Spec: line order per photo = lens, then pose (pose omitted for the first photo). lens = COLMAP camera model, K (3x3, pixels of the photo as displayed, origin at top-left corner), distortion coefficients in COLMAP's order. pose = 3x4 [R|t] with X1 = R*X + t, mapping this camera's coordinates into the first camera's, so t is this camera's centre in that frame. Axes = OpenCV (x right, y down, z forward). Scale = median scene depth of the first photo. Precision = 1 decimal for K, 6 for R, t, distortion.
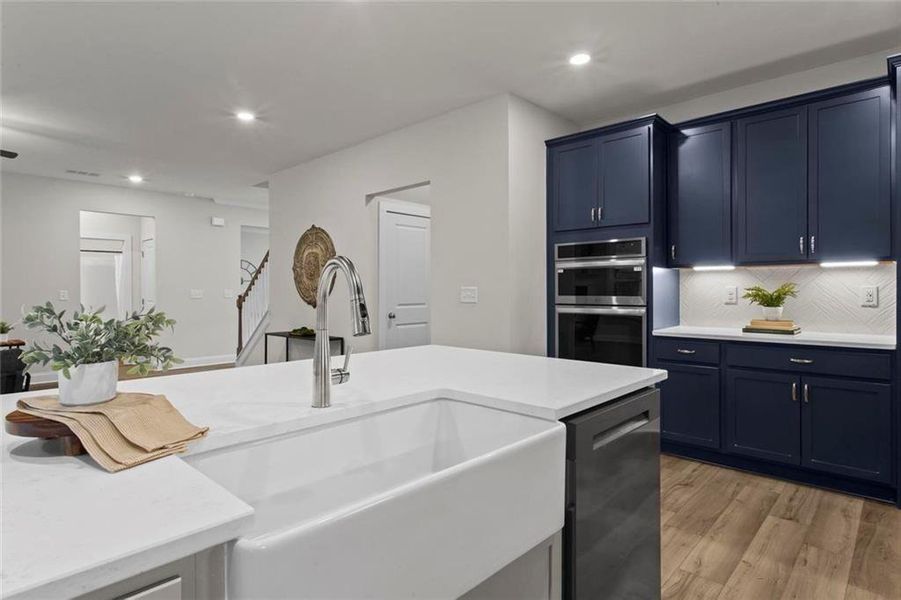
lens RADIAL K [[486.8, 0, 448.4], [0, 486.8, 297.9], [0, 0, 1]] dist [0.002139, 0.000428]
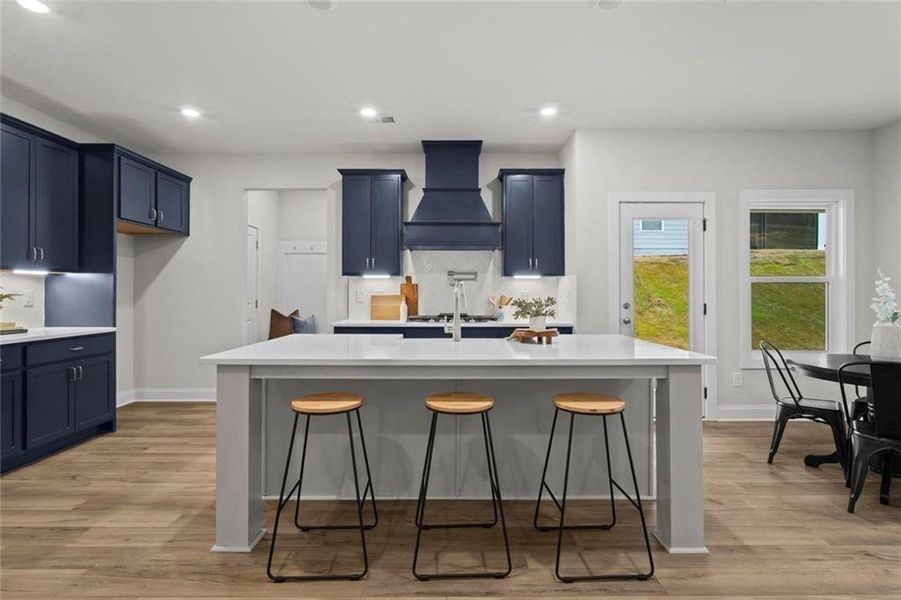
lens RADIAL K [[439.2, 0, 451.5], [0, 439.2, 293.9], [0, 0, 1]] dist [-0.004611, 0.000387]
pose [[-0.689672, -0.003907, 0.724111, -0.882709], [0.005158, 0.999934, 0.010308, -0.024637], [-0.724103, 0.010844, -0.689606, 1.211525]]
